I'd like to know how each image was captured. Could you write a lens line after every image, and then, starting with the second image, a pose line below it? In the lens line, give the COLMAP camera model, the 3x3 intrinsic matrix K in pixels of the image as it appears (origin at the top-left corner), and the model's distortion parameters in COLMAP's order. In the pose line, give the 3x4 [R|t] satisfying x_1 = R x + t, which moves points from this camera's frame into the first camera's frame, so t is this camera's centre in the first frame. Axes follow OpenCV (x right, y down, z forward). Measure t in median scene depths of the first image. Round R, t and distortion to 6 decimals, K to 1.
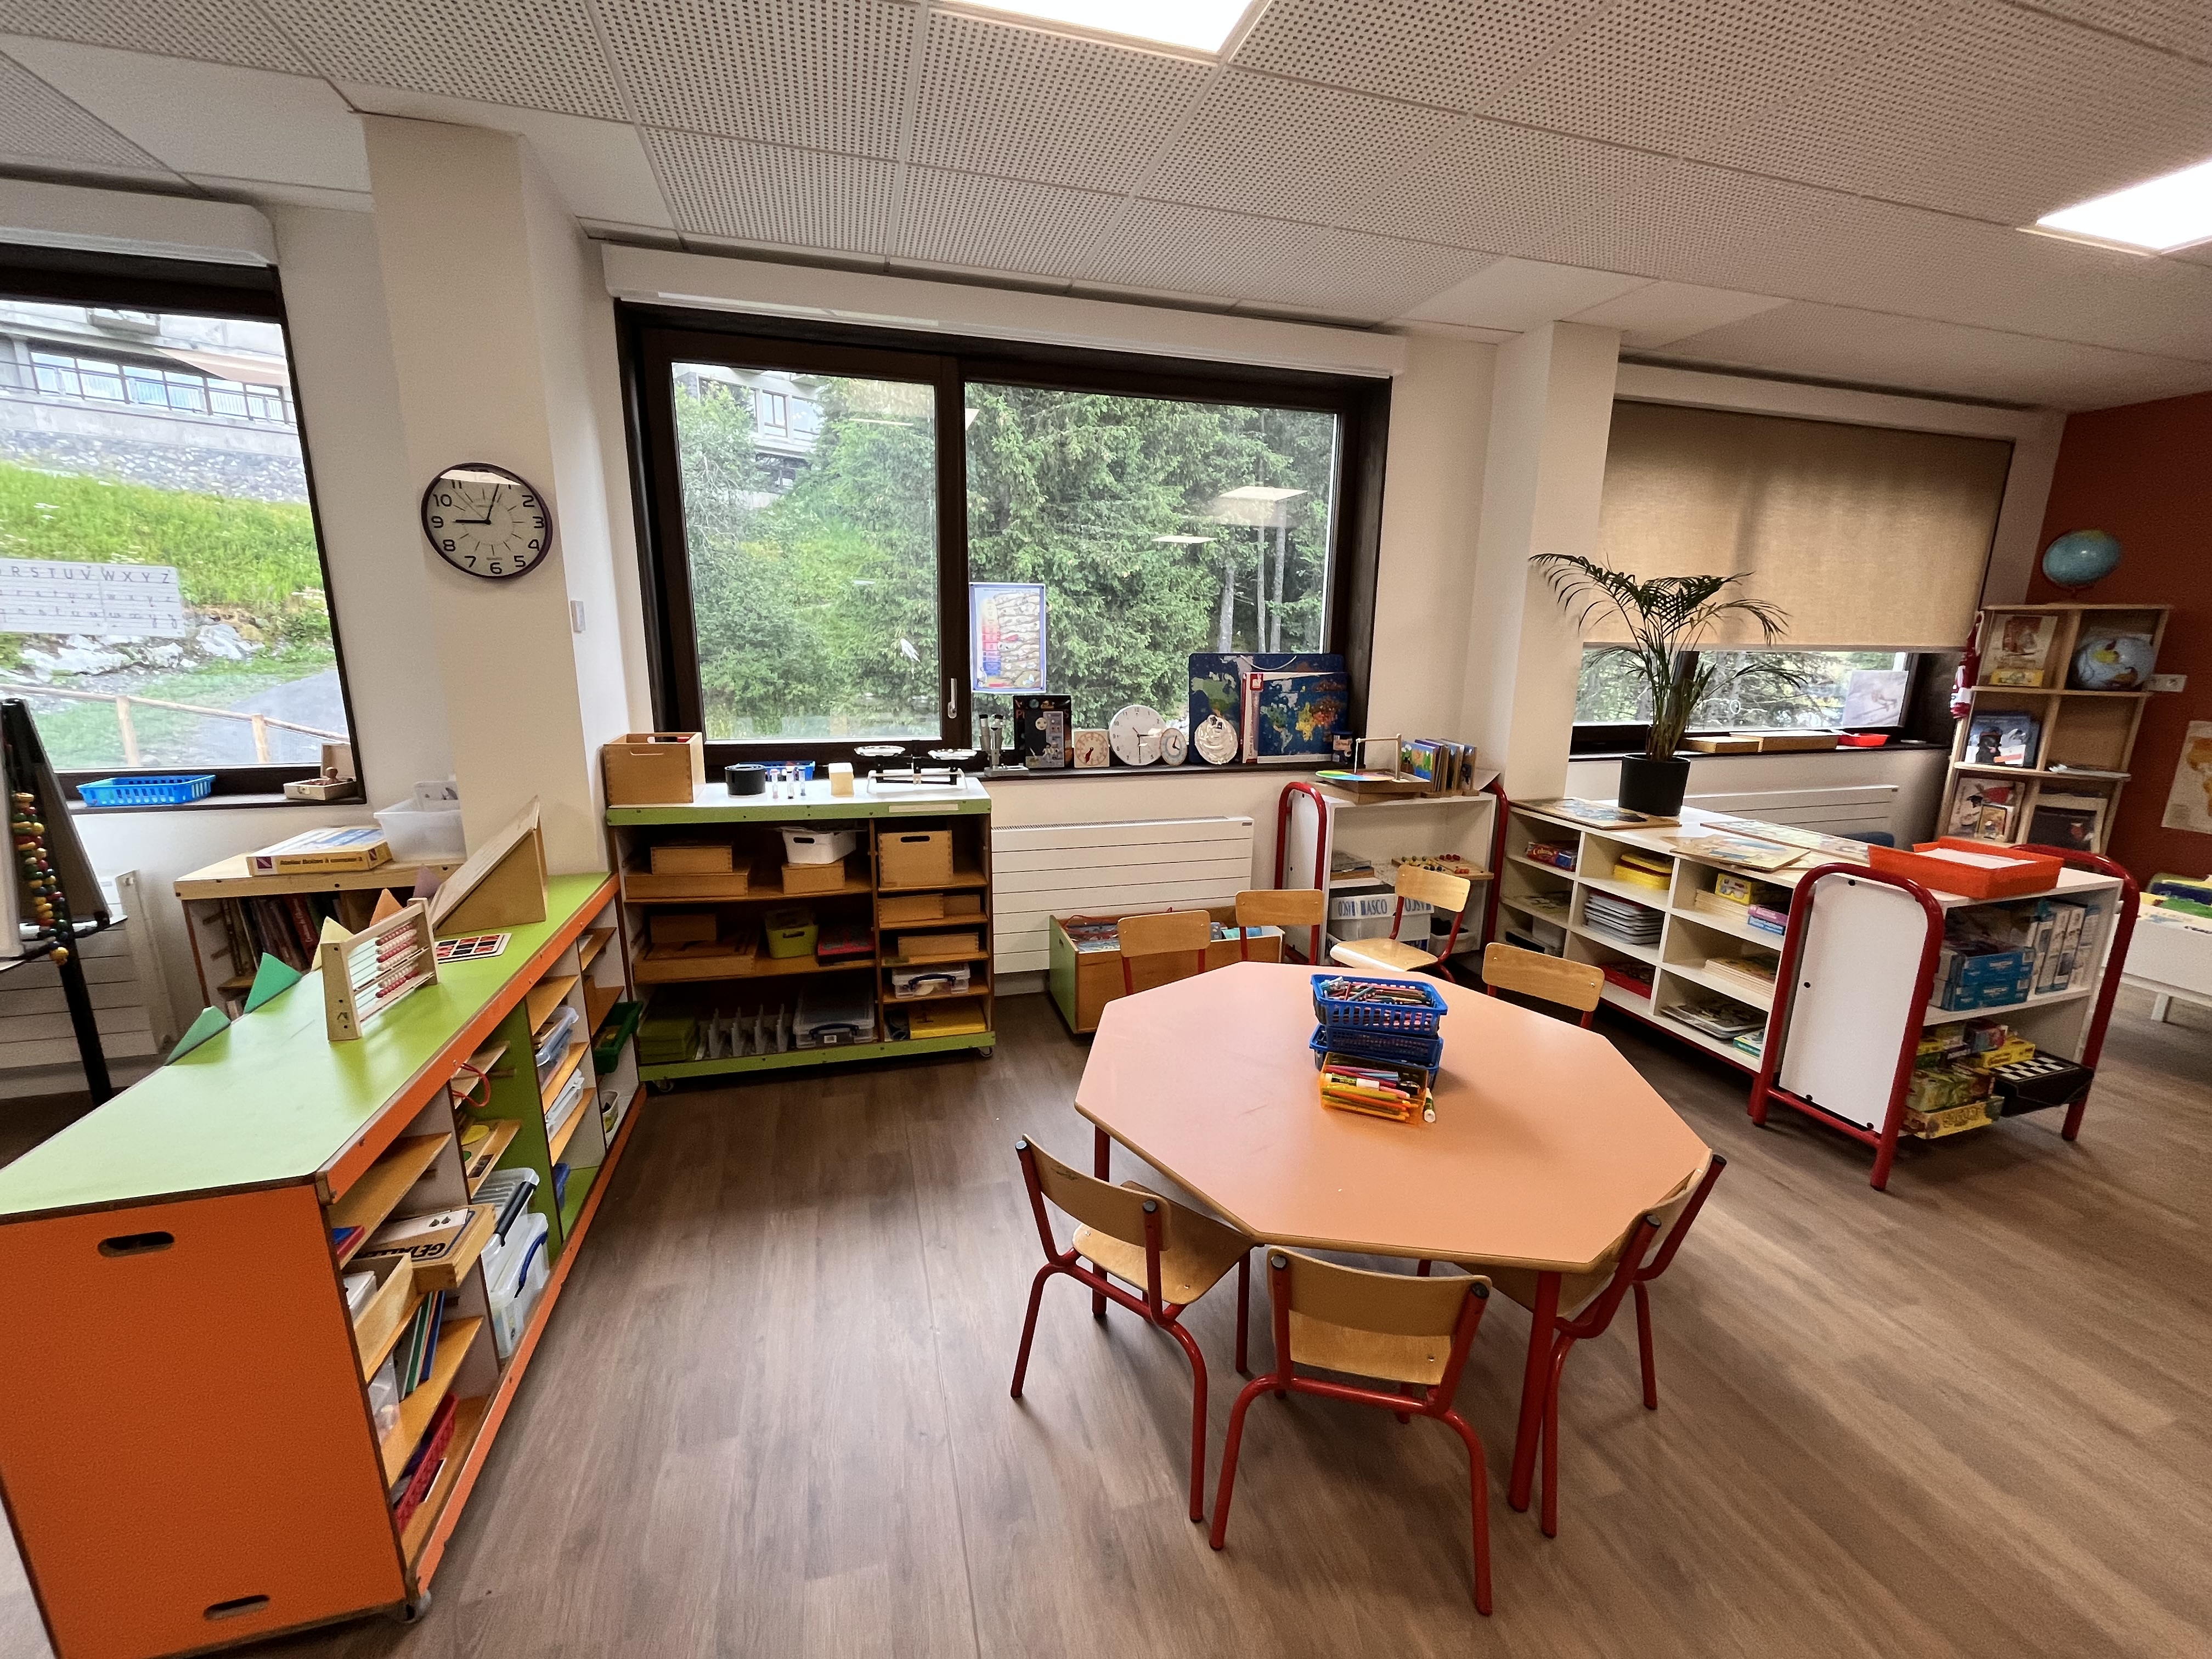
lens RADIAL K [[879.4, 0, 1106.0], [0, 879.4, 829.5], [0, 0, 1]] dist [-0.002875, -0.000278]
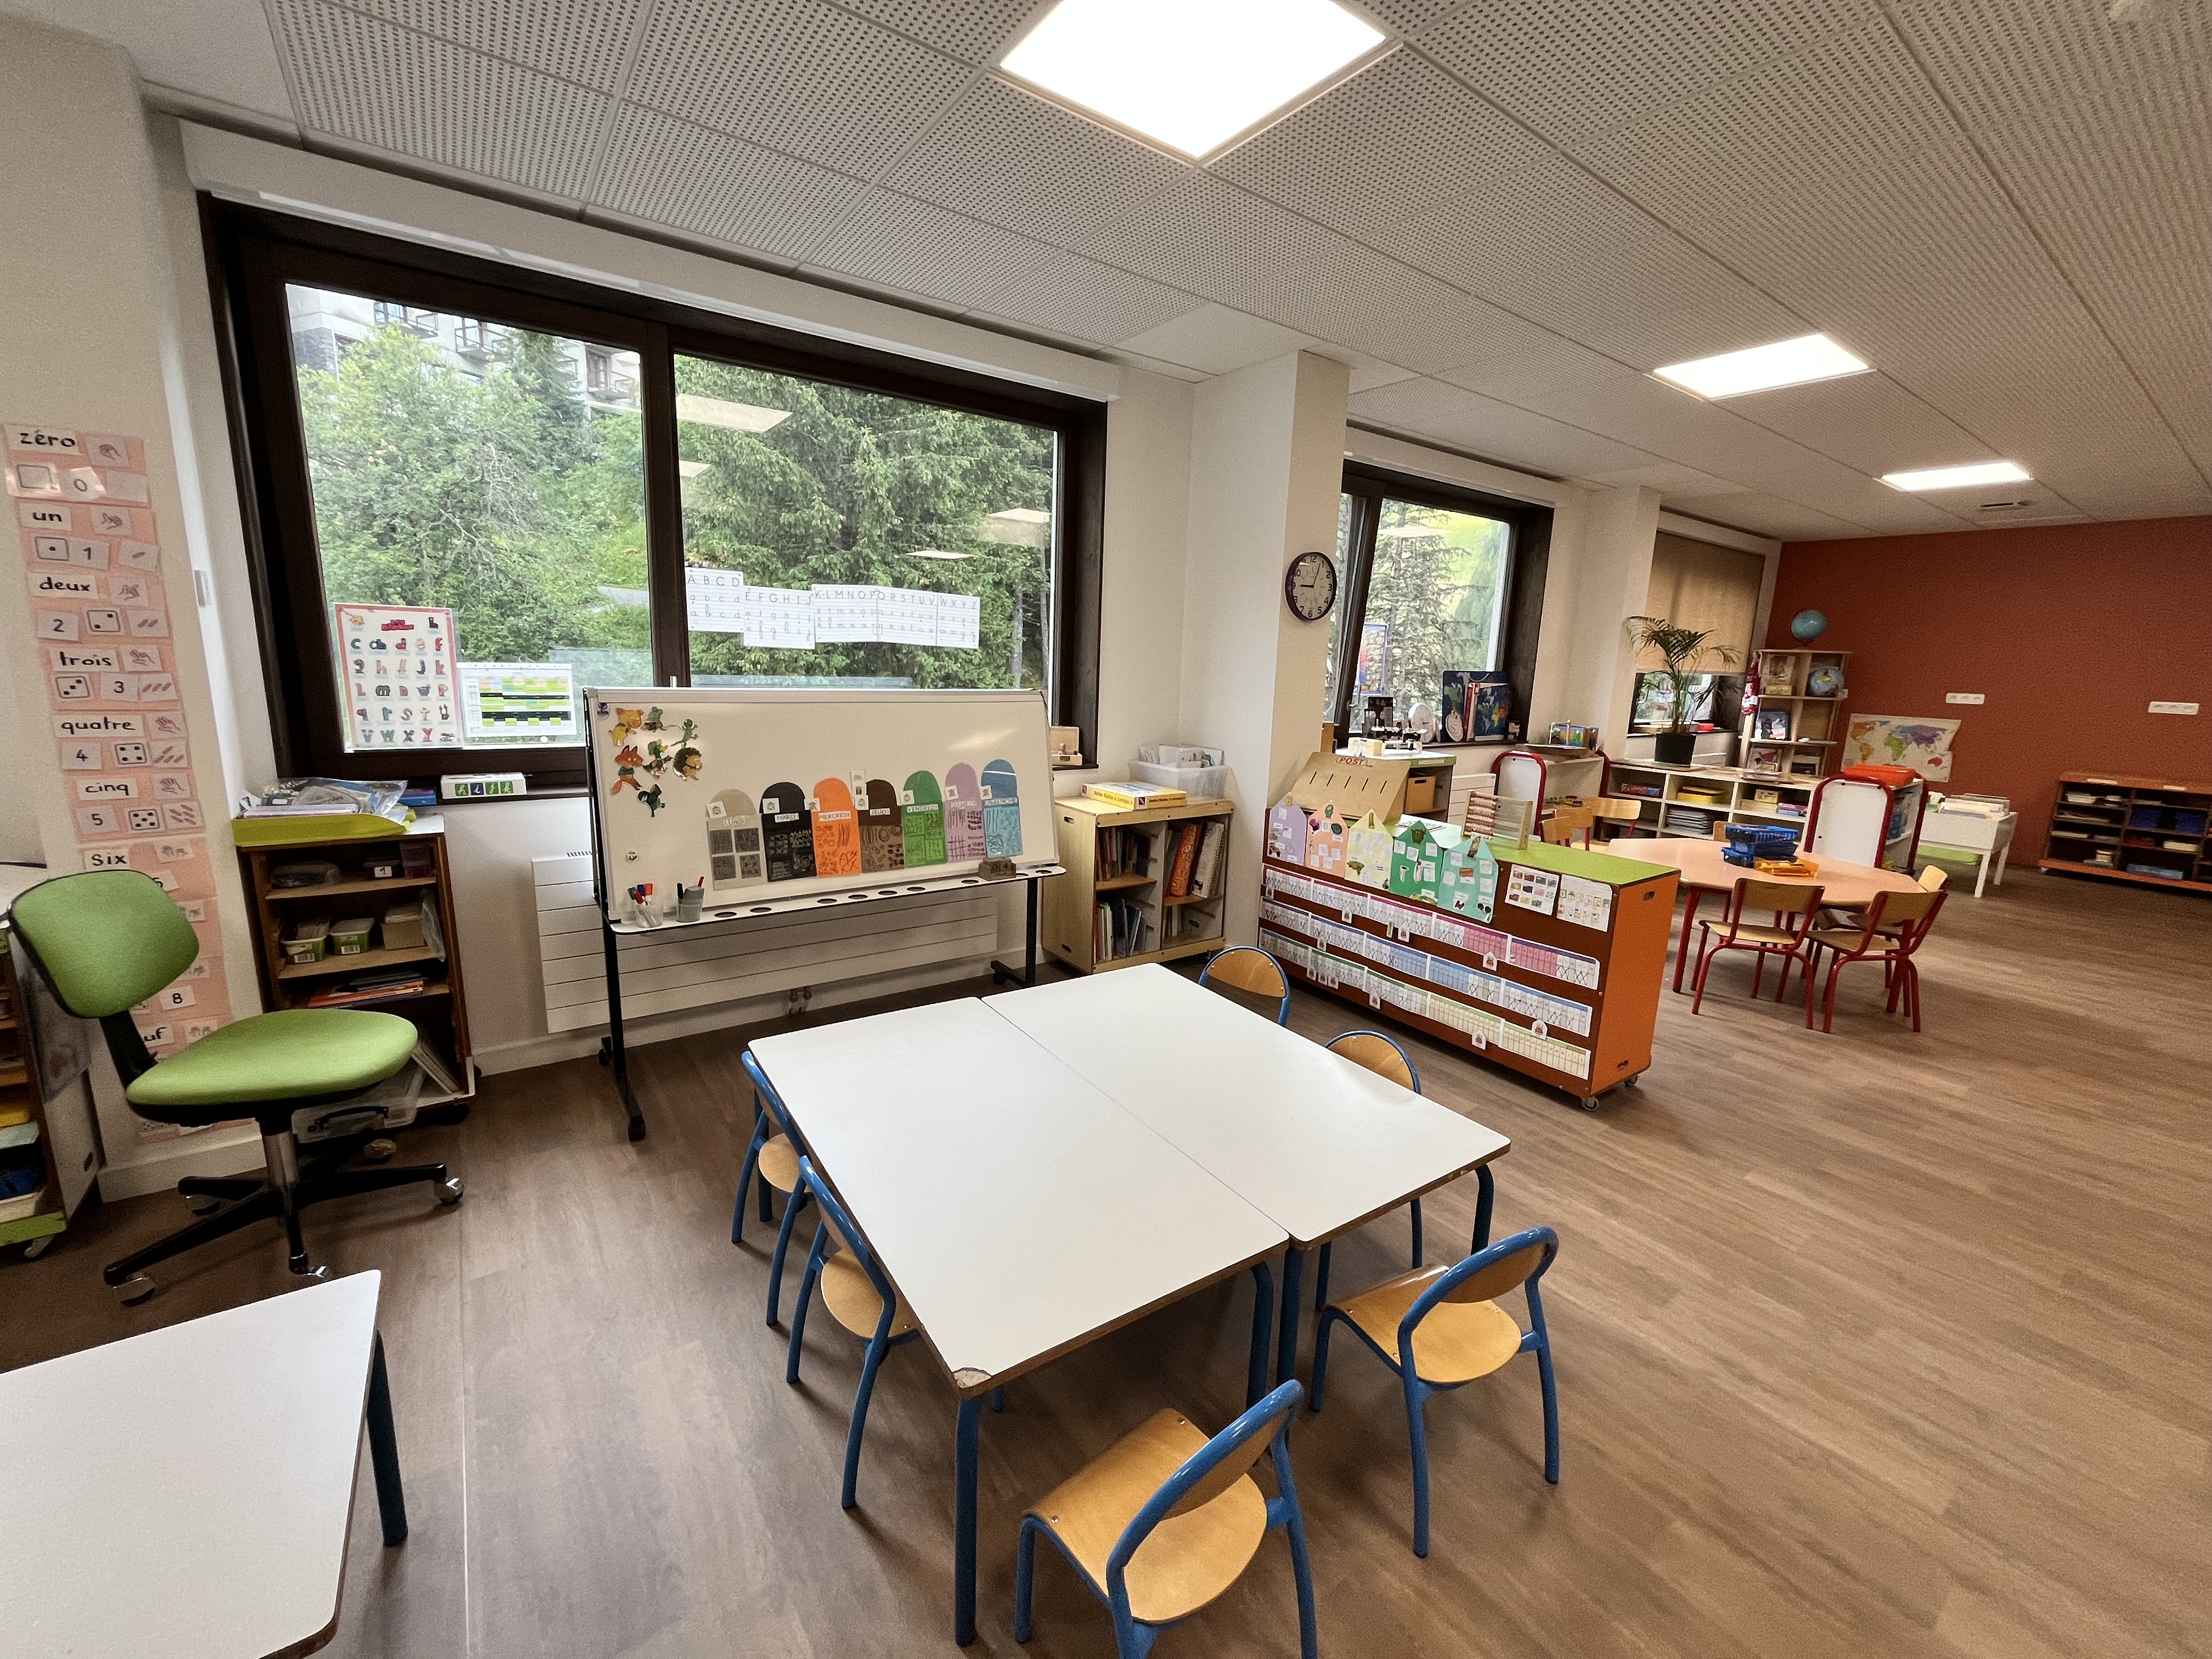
lens RADIAL K [[886.1, 0, 1106.0], [0, 886.1, 829.5], [0, 0, 1]] dist [0.012522, -0.008084]
pose [[0.940855, -0.042661, 0.336113, -0.854765], [0.044092, 0.999022, 0.003375, 0.042232], [-0.335928, 0.011645, 0.941816, -0.234749]]
